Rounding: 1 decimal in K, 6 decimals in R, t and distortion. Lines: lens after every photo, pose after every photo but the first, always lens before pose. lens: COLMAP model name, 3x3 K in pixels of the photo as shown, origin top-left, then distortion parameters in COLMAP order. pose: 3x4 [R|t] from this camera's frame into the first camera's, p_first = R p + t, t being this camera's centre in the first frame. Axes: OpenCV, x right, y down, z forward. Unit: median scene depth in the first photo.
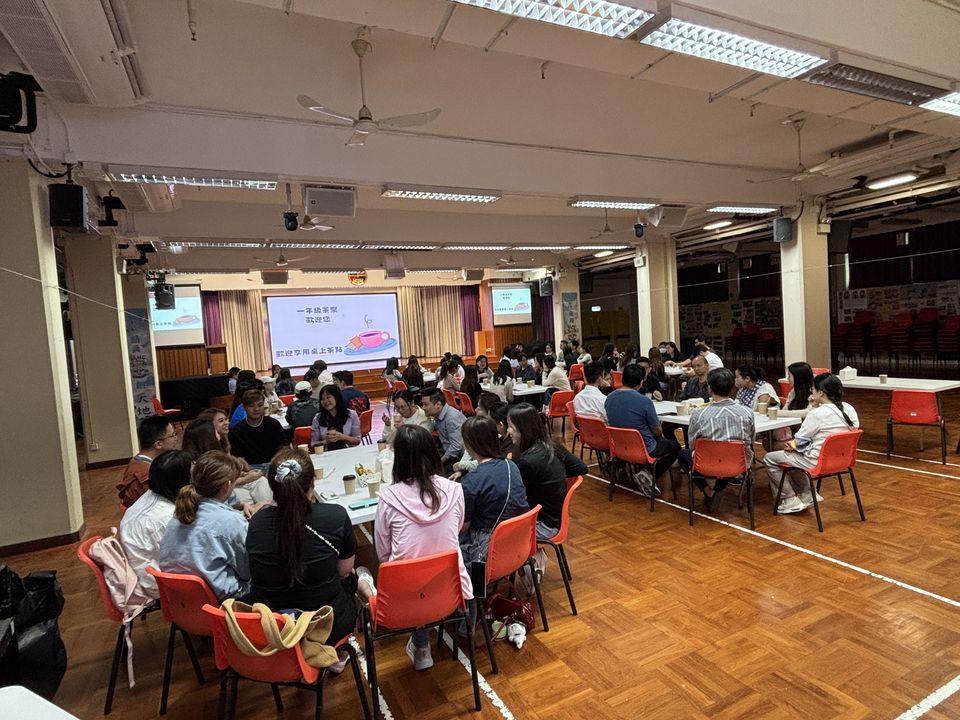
lens RADIAL K [[517.1, 0, 478.2], [0, 517.1, 363.0], [0, 0, 1]] dist [0.056603, -0.000066]
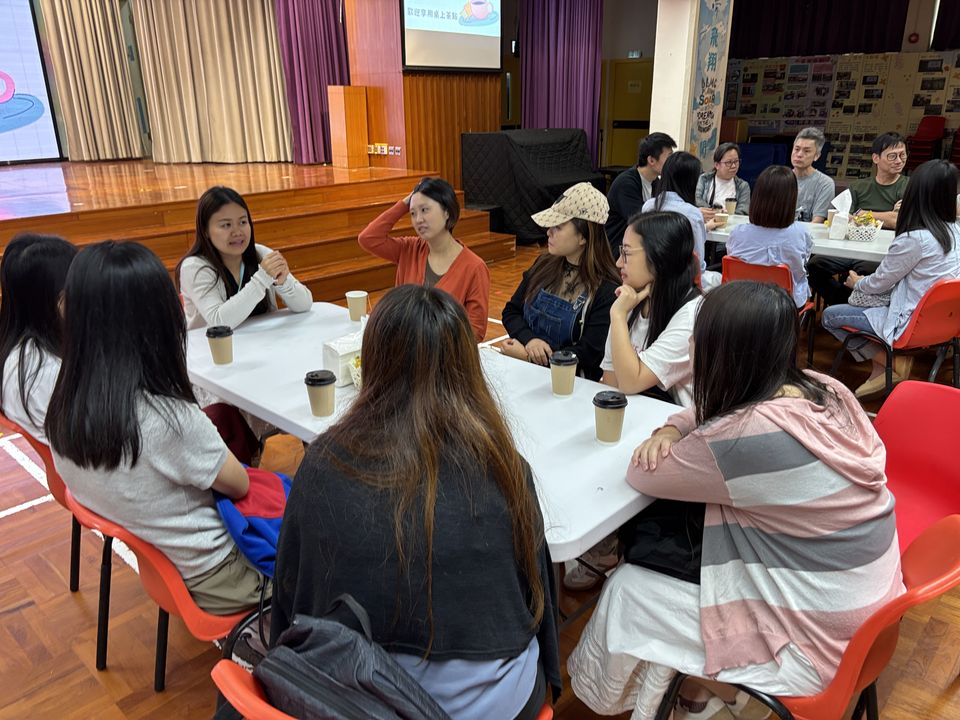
lens RADIAL K [[724.2, 0, 481.4], [0, 724.2, 360.4], [0, 0, 1]] dist [0.043869, -0.038762]
pose [[0.926019, -0.070837, 0.370771, -0.100009], [-0.030338, 0.965090, 0.260154, -0.018557], [-0.376256, -0.252157, 0.891543, 0.545323]]
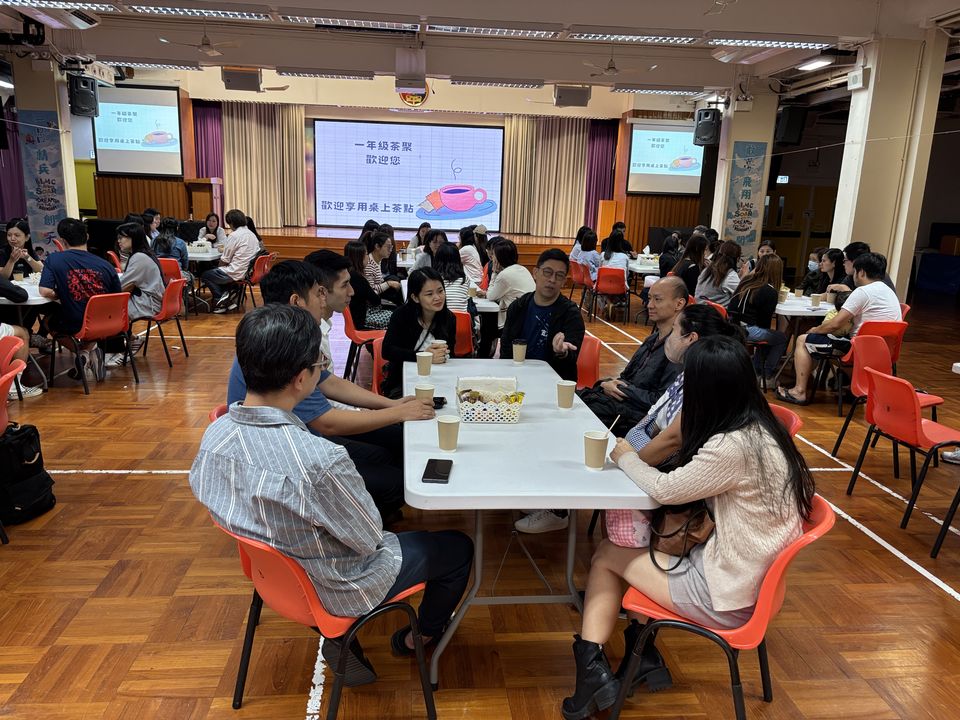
lens RADIAL K [[724.2, 0, 478.9], [0, 724.2, 361.3], [0, 0, 1]] dist [0.043869, -0.038762]
pose [[0.935943, 0.169337, -0.308764, 0.159491], [-0.118499, 0.977109, 0.176678, -0.010465], [0.331615, -0.128772, 0.934585, 0.137730]]
